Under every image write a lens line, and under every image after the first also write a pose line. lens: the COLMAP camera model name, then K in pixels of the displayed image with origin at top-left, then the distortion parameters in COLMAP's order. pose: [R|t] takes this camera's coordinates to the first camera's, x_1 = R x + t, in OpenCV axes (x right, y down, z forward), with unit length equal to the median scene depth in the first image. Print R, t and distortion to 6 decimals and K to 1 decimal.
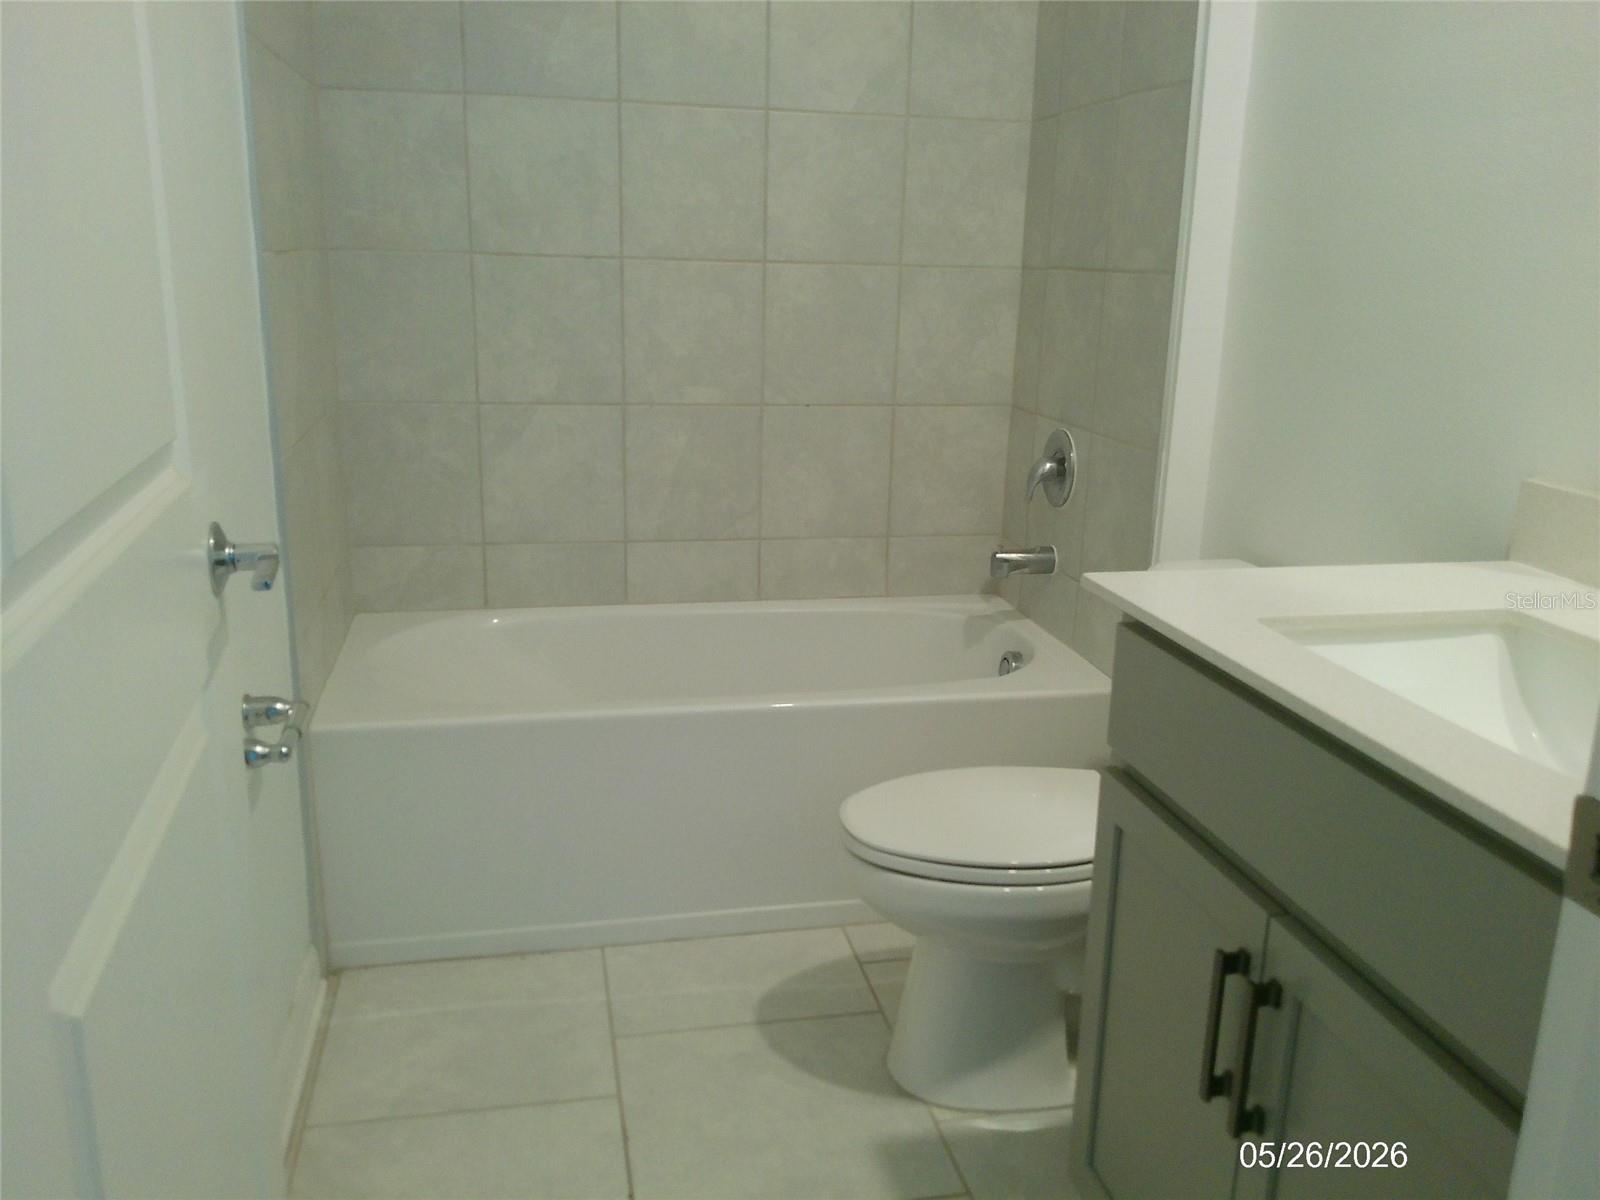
lens RADIAL K [[1321.1, 0, 806.5], [0, 1321.1, 606.7], [0, 0, 1]] dist [0.132603, -0.281593]
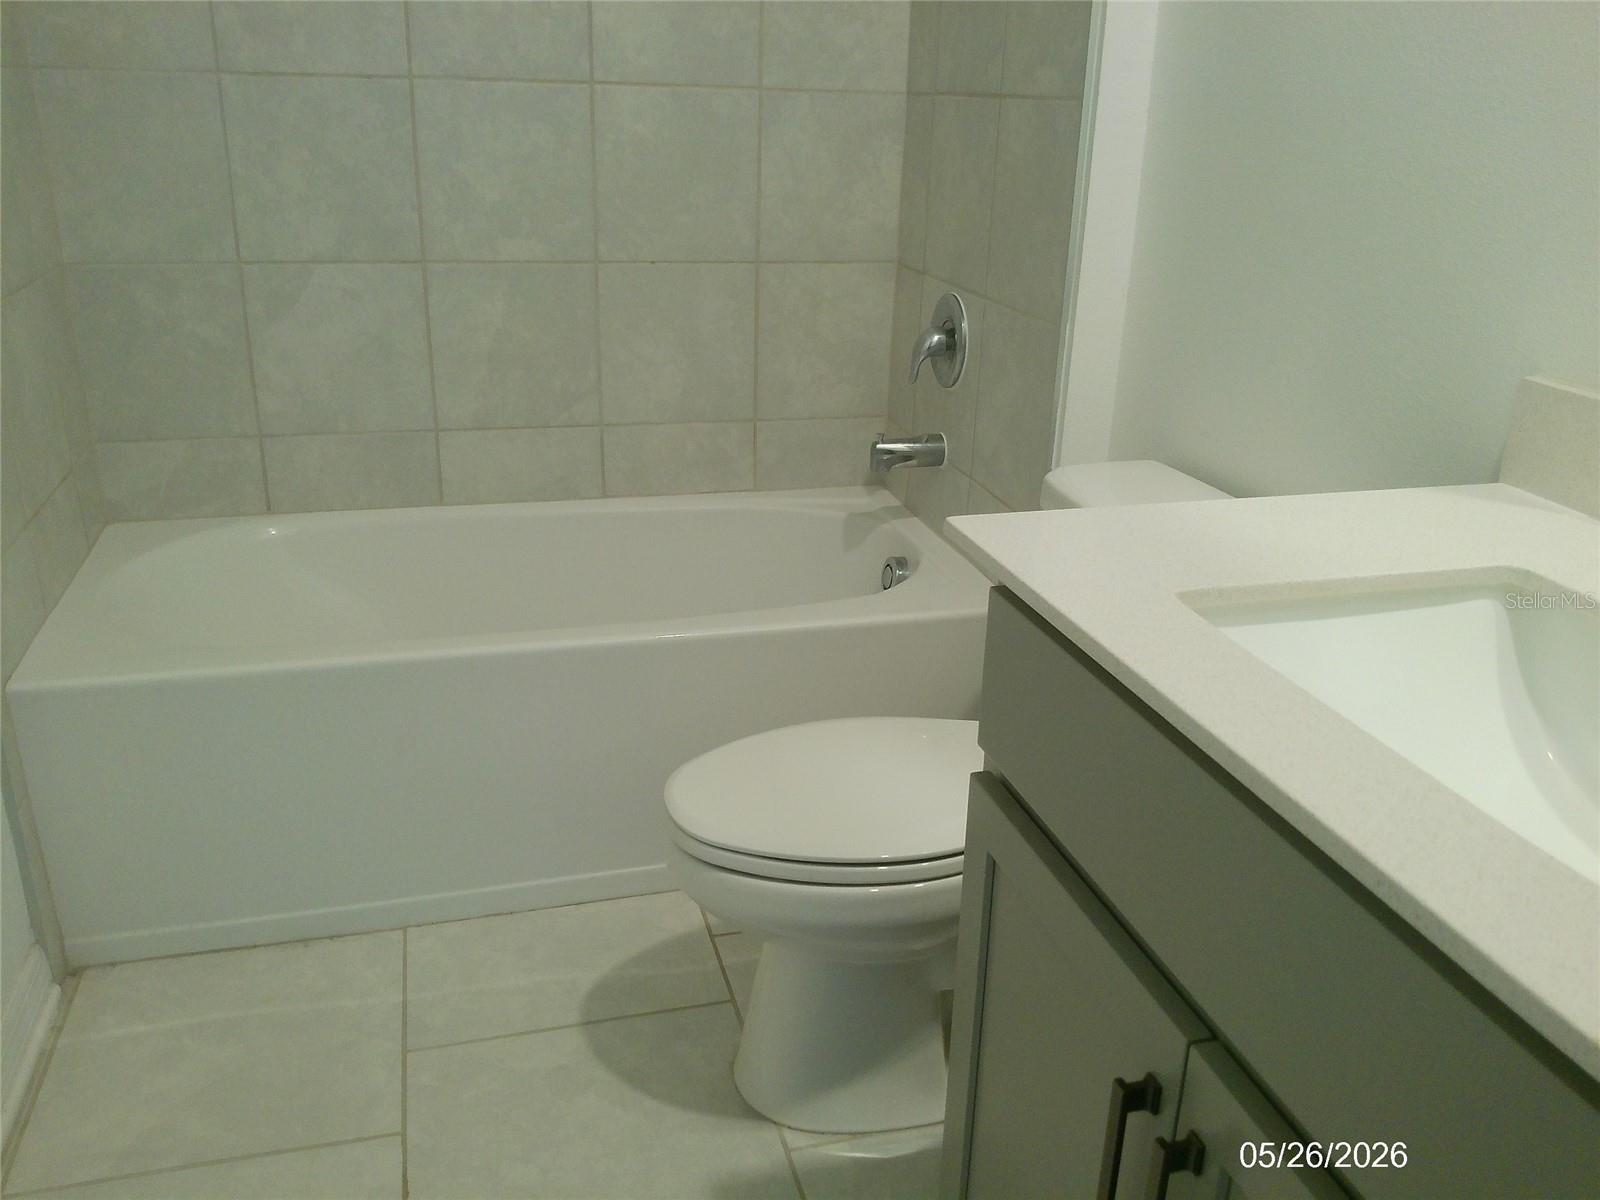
lens RADIAL K [[1321.1, 0, 806.5], [0, 1321.1, 606.7], [0, 0, 1]] dist [0.132603, -0.281593]
pose [[0.998111, -0.019159, 0.058380, 0.047390], [0.012418, 0.993436, 0.113714, -0.033718], [-0.060175, -0.112774, 0.991797, 0.148785]]
